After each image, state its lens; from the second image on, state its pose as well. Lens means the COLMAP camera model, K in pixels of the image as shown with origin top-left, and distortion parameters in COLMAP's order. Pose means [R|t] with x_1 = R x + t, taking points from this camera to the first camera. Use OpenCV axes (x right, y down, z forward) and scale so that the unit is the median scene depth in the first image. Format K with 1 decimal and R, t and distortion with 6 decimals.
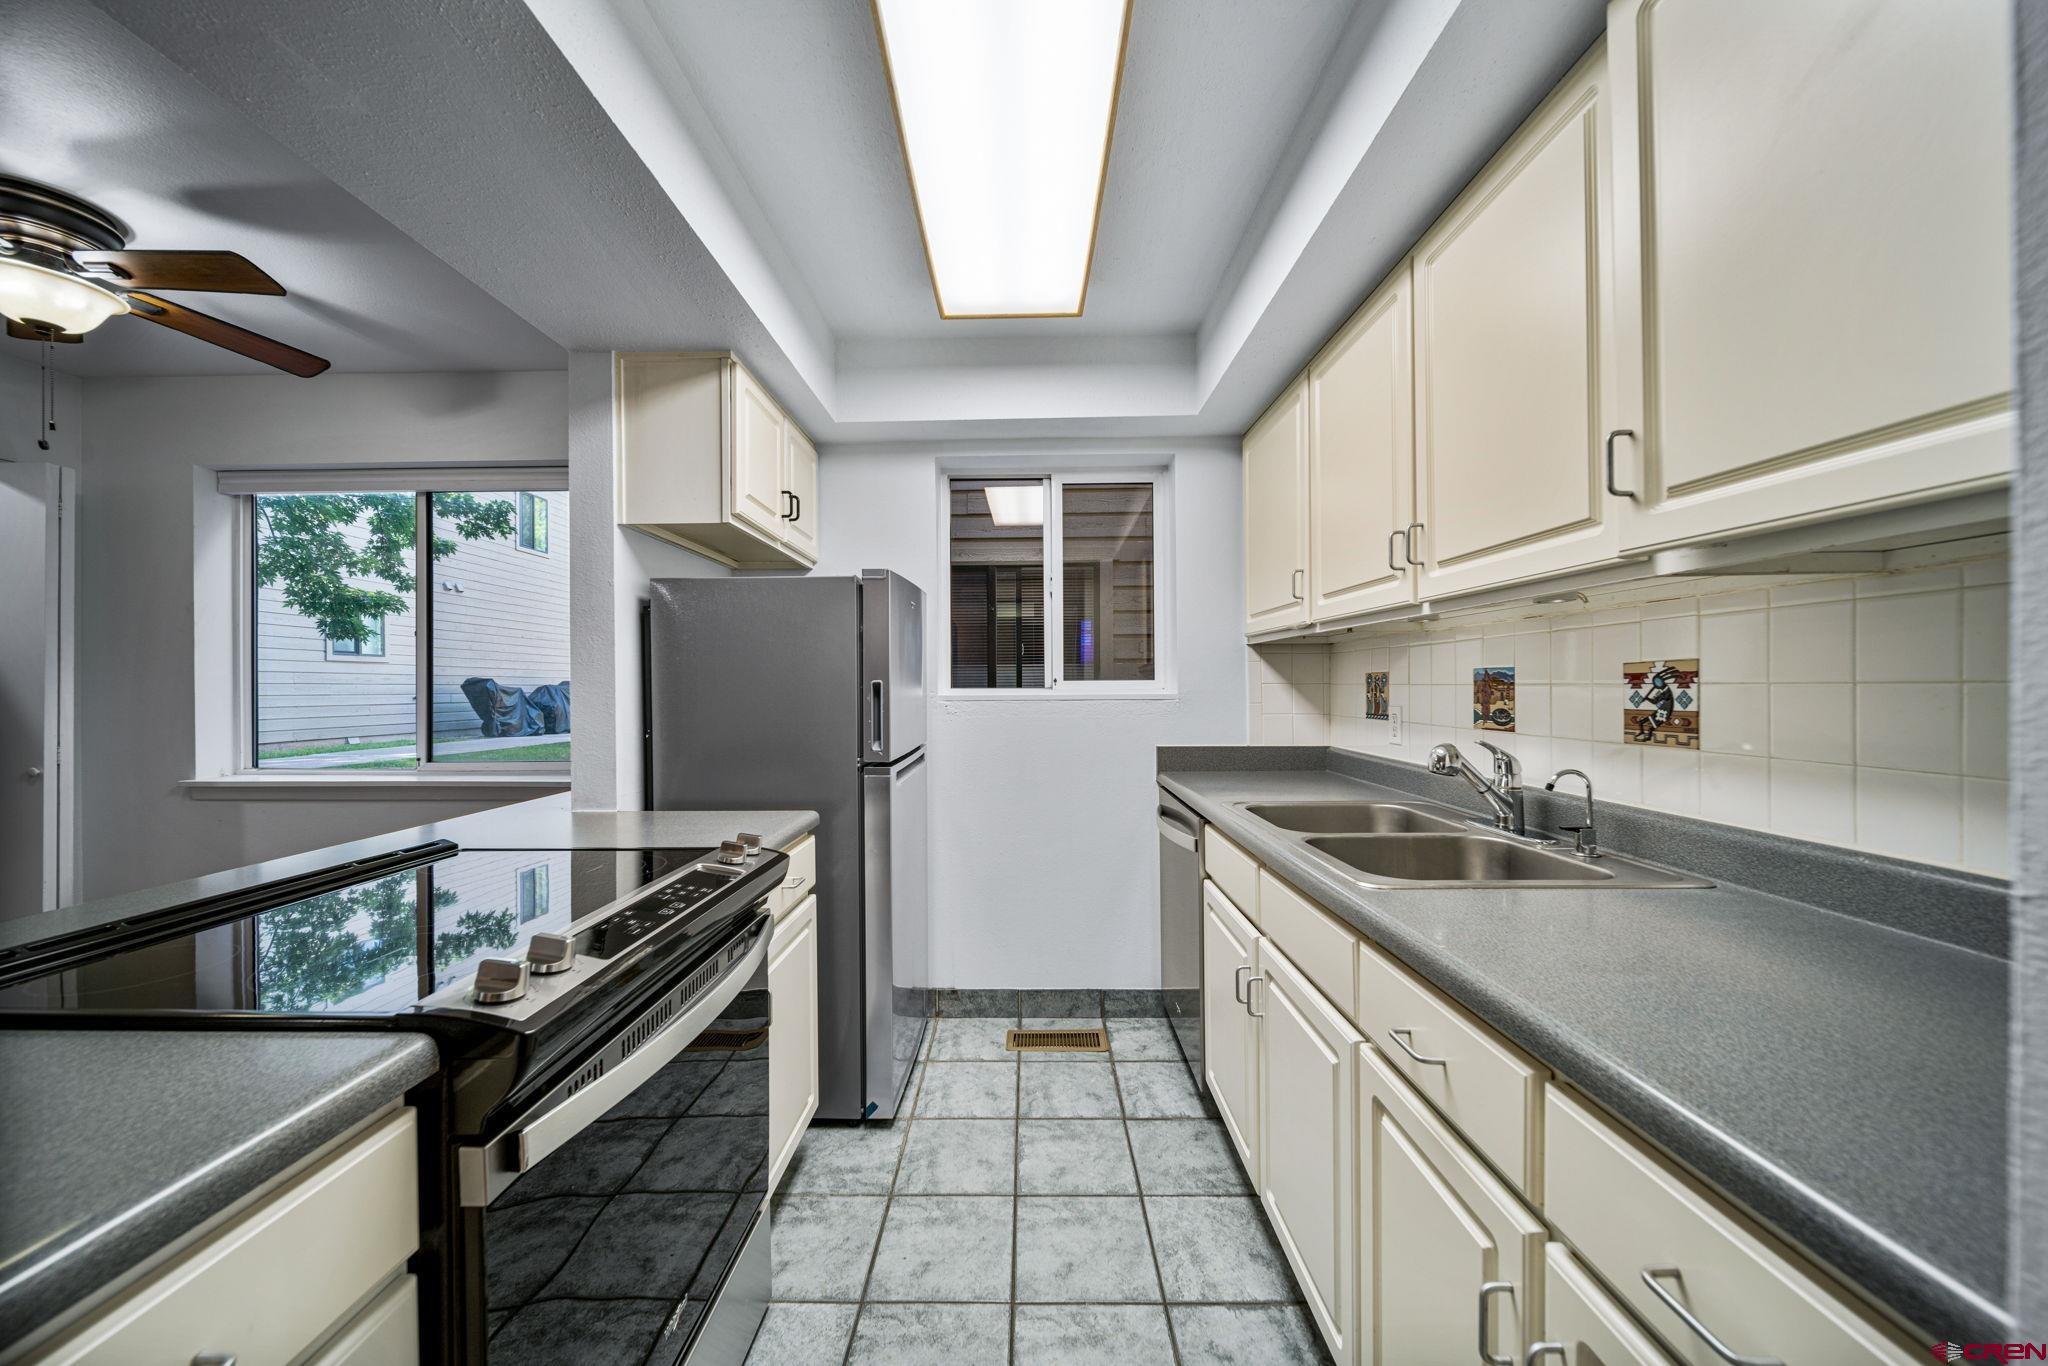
lens RADIAL K [[721.4, 0, 1014.2], [0, 721.4, 689.6], [0, 0, 1]] dist [-0.001251, -0.001097]
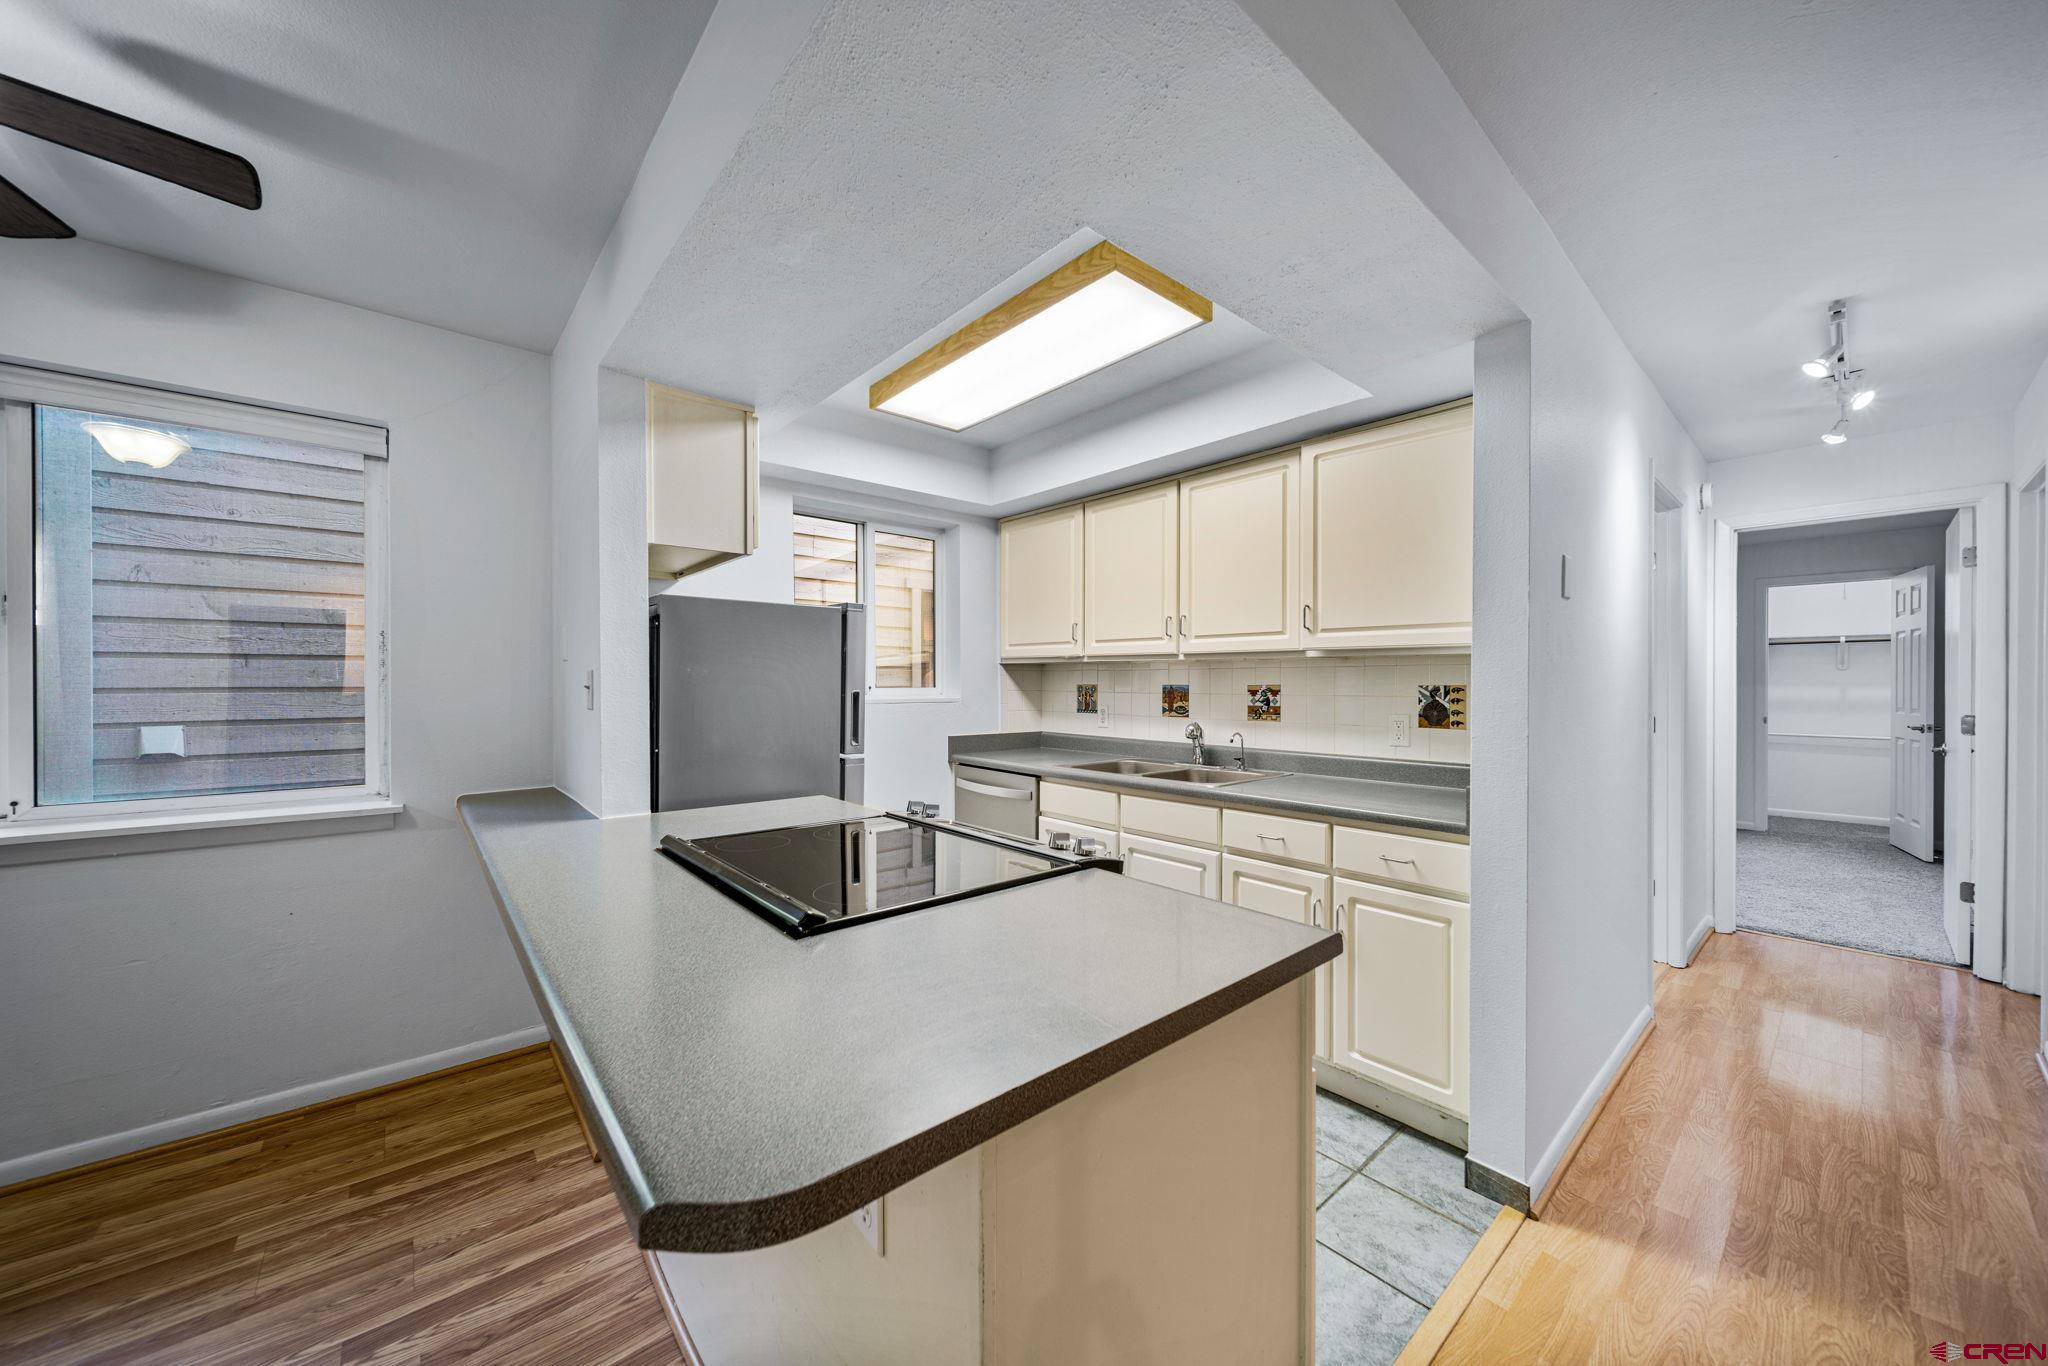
lens RADIAL K [[721.4, 0, 1011.0], [0, 721.4, 684.3], [0, 0, 1]] dist [-0.001251, -0.001097]
pose [[0.745625, 0.005607, 0.666343, -1.126008], [-0.002907, 0.999982, -0.005162, -0.023671], [-0.666360, 0.001912, 0.745628, -0.190630]]
